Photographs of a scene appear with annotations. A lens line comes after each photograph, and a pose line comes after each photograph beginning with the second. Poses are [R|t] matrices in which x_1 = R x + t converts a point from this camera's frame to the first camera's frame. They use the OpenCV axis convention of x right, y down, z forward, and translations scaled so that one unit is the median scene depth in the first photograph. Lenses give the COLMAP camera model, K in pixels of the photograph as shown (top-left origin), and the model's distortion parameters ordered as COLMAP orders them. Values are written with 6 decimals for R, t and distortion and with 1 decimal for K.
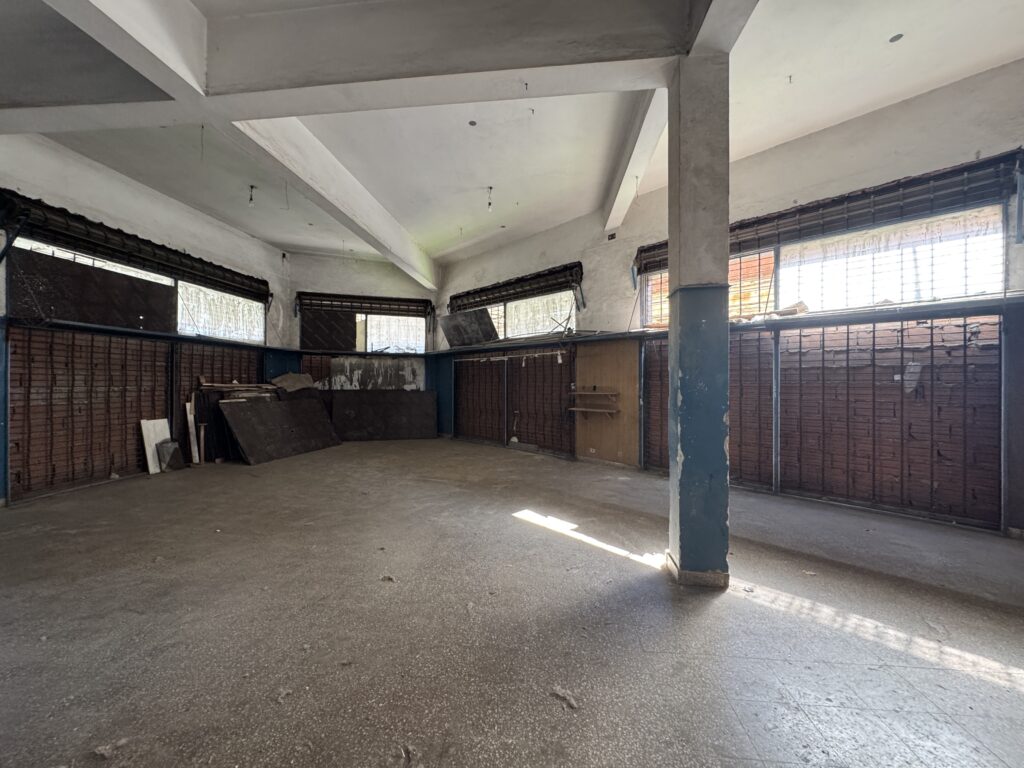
lens RADIAL K [[407.0, 0, 511.3], [0, 407.0, 381.1], [0, 0, 1]] dist [-0.001791, -0.000020]
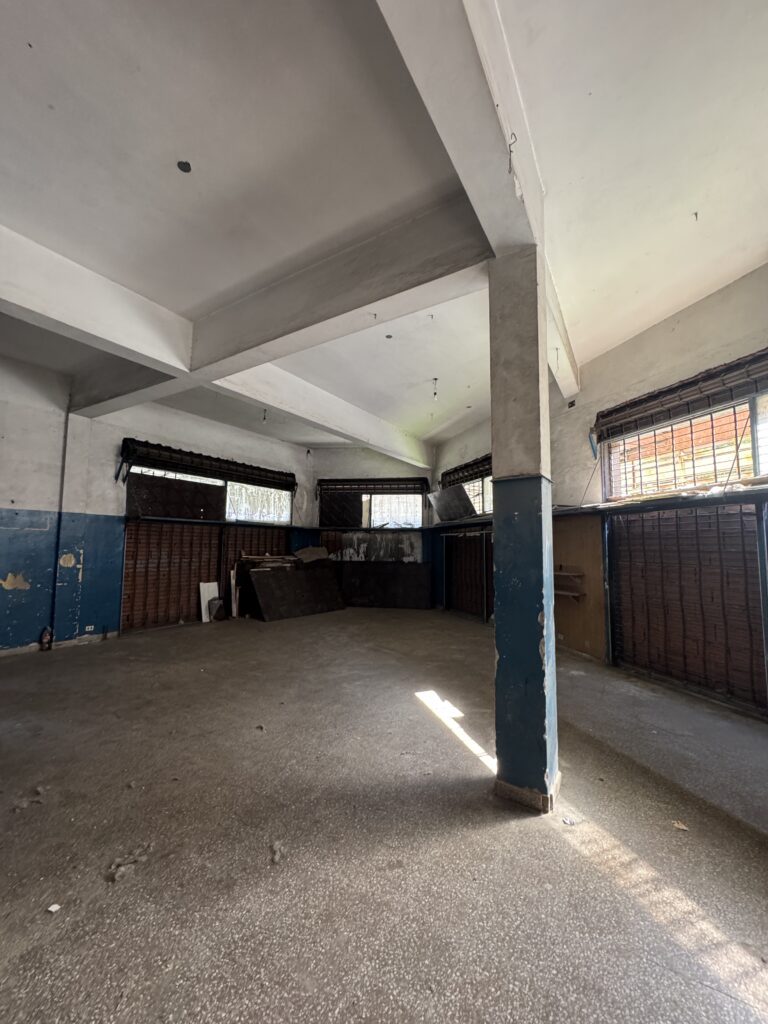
lens RADIAL K [[407.0, 0, 386.7], [0, 407.0, 512.4], [0, 0, 1]] dist [-0.001880, -0.000042]
pose [[0.900884, -0.032341, -0.432853, 0.246306], [-0.004111, 0.996540, -0.083013, -0.027751], [0.434040, 0.076565, 0.897634, 0.000823]]
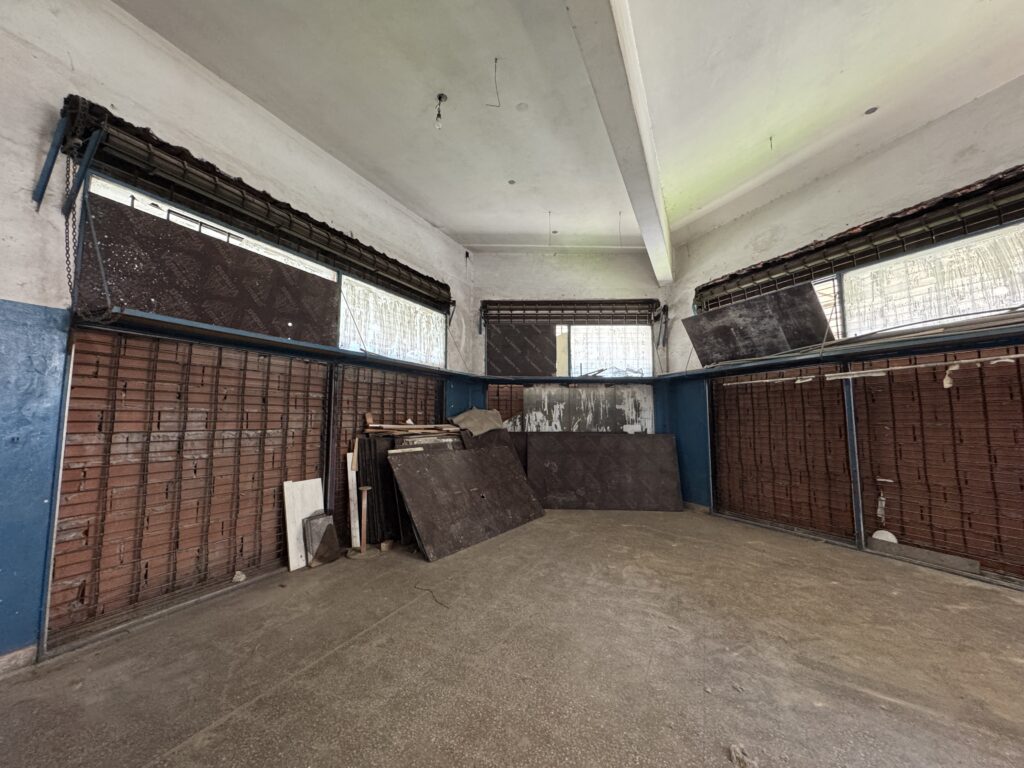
lens RADIAL K [[407.0, 0, 513.3], [0, 407.0, 381.3], [0, 0, 1]] dist [-0.001880, -0.000042]
pose [[0.941010, -0.034520, -0.336613, -0.298191], [0.003868, 0.995815, -0.091307, -0.002881], [0.338357, 0.084619, 0.937206, 0.435028]]
